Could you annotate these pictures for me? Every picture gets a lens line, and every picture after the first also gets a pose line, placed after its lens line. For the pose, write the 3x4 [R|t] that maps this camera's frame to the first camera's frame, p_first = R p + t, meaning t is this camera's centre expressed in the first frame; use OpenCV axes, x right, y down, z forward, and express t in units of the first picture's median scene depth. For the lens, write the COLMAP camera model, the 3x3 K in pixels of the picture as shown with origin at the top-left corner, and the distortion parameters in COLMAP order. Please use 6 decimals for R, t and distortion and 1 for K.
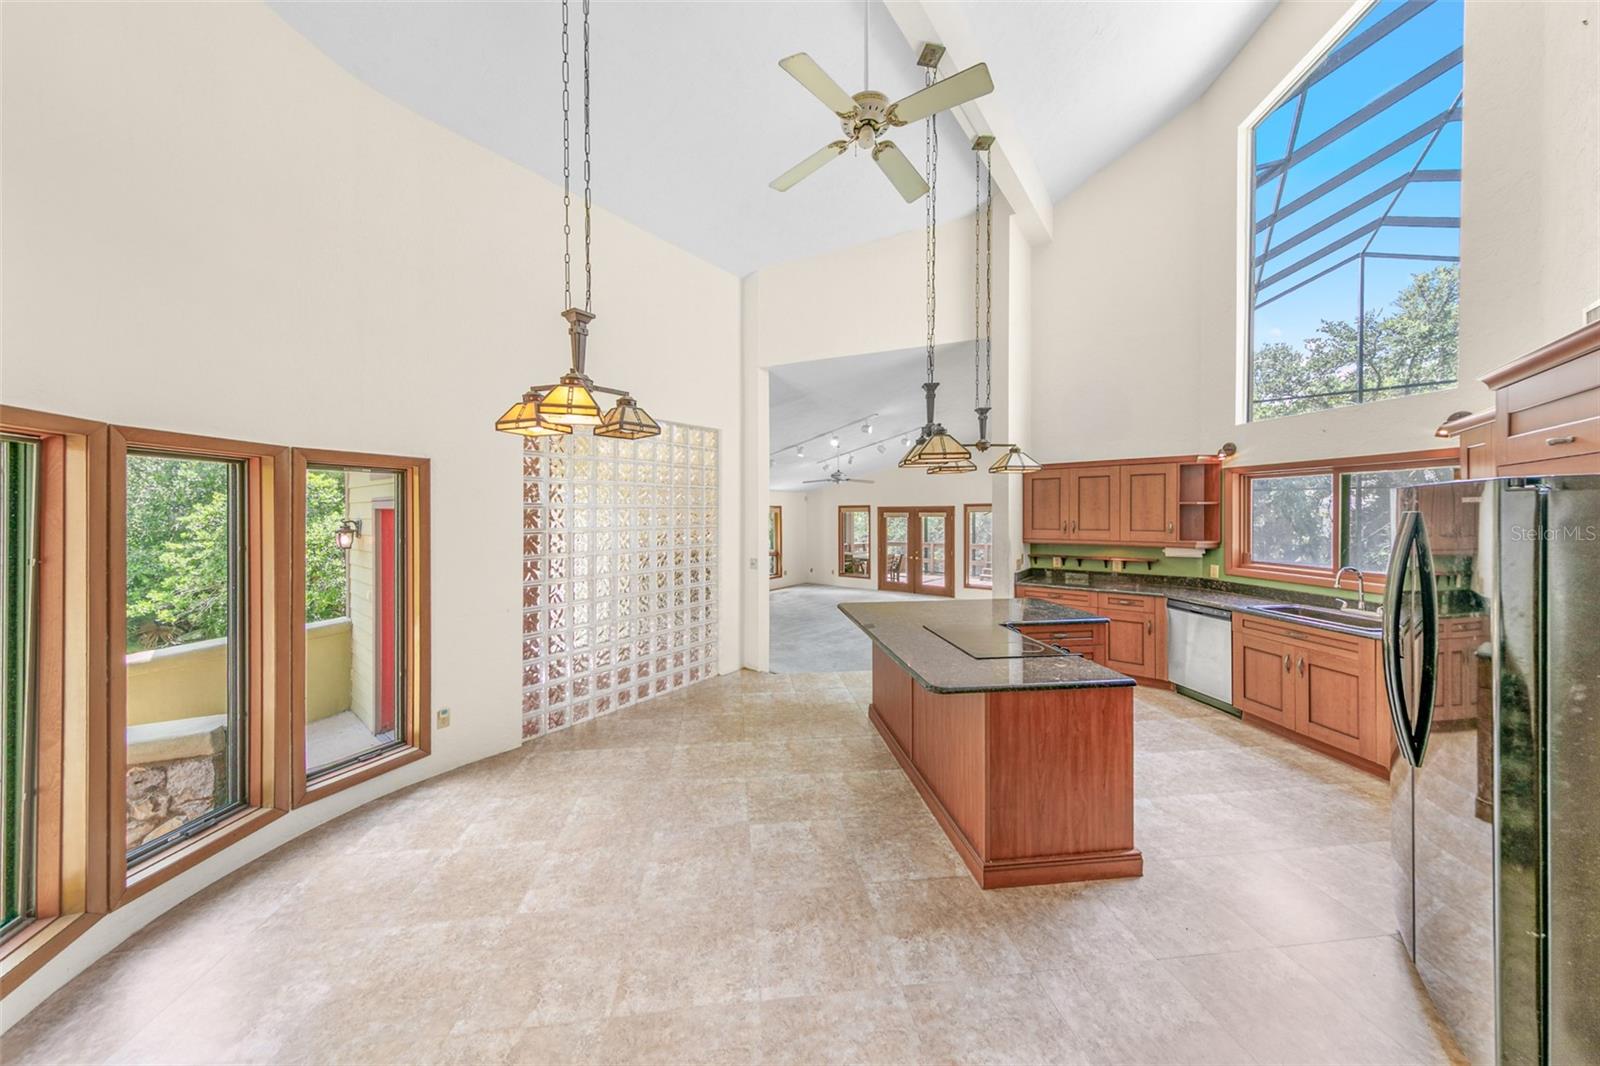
lens RADIAL K [[505.0, 0, 783.6], [0, 505.0, 526.4], [0, 0, 1]] dist [0.013628, -0.000430]
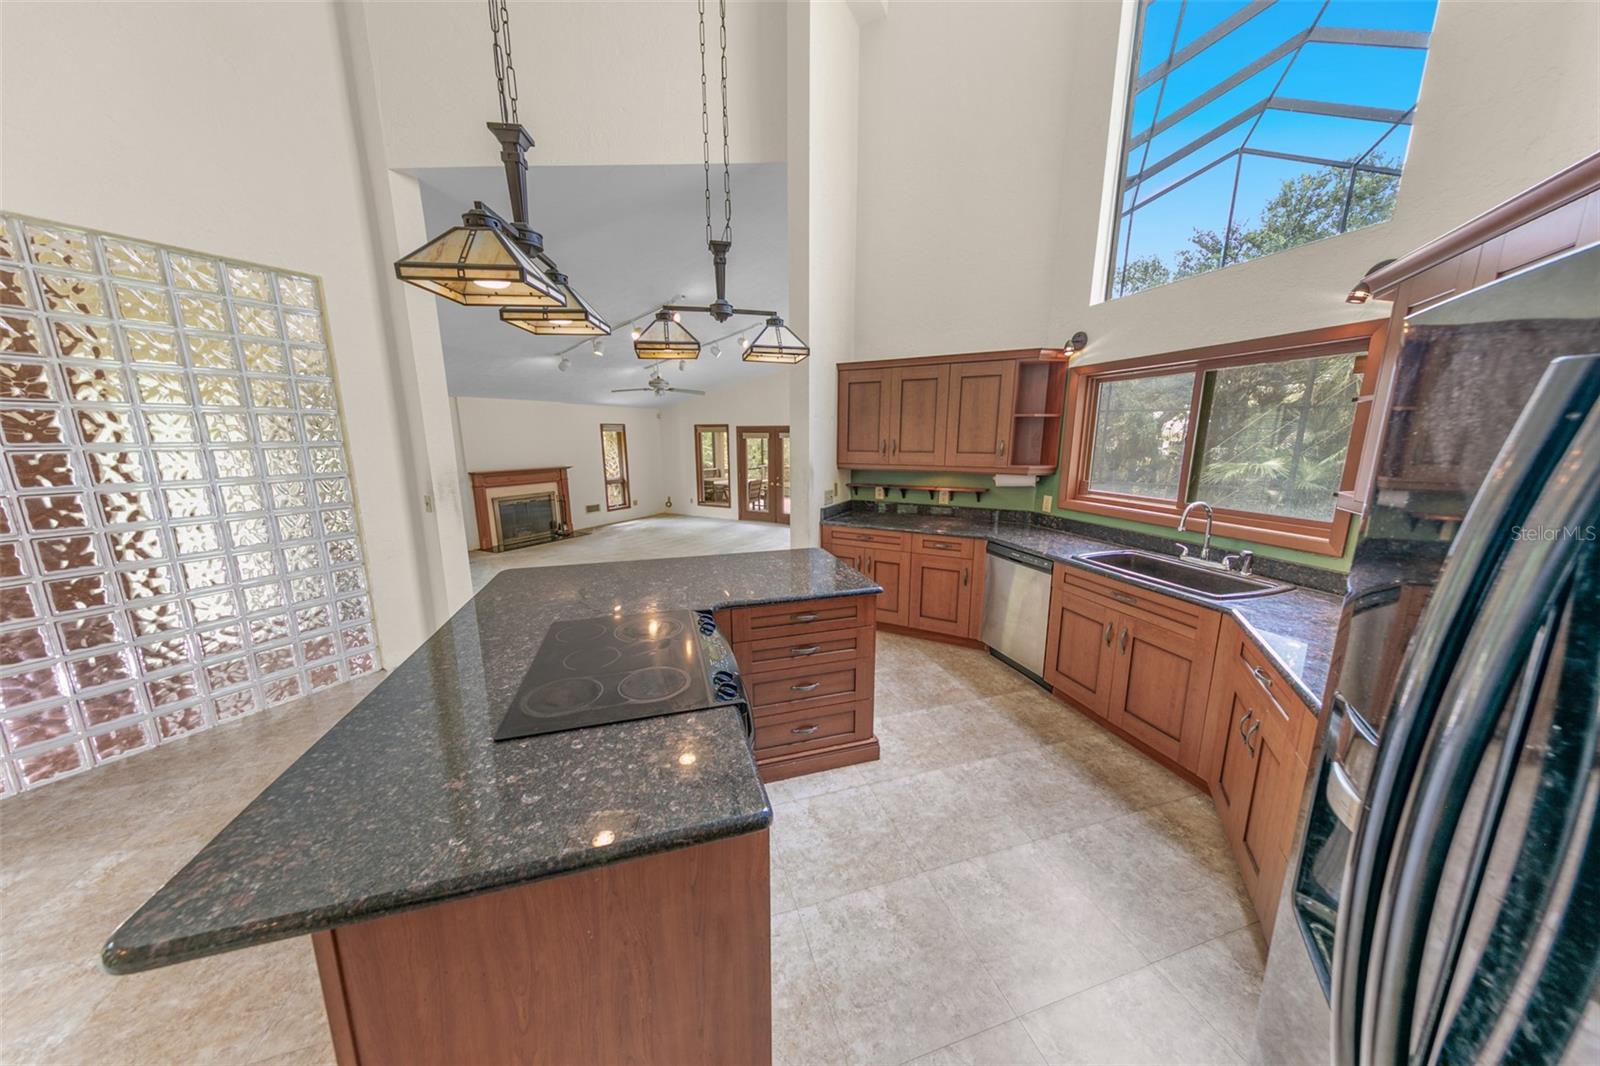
lens RADIAL K [[505.0, 0, 773.9], [0, 505.0, 538.3], [0, 0, 1]] dist [0.013628, -0.000430]
pose [[0.986070, -0.028260, 0.163911, 0.294151], [-0.000393, 0.985063, 0.172195, 0.005008], [-0.166329, -0.169860, 0.971330, 0.294367]]
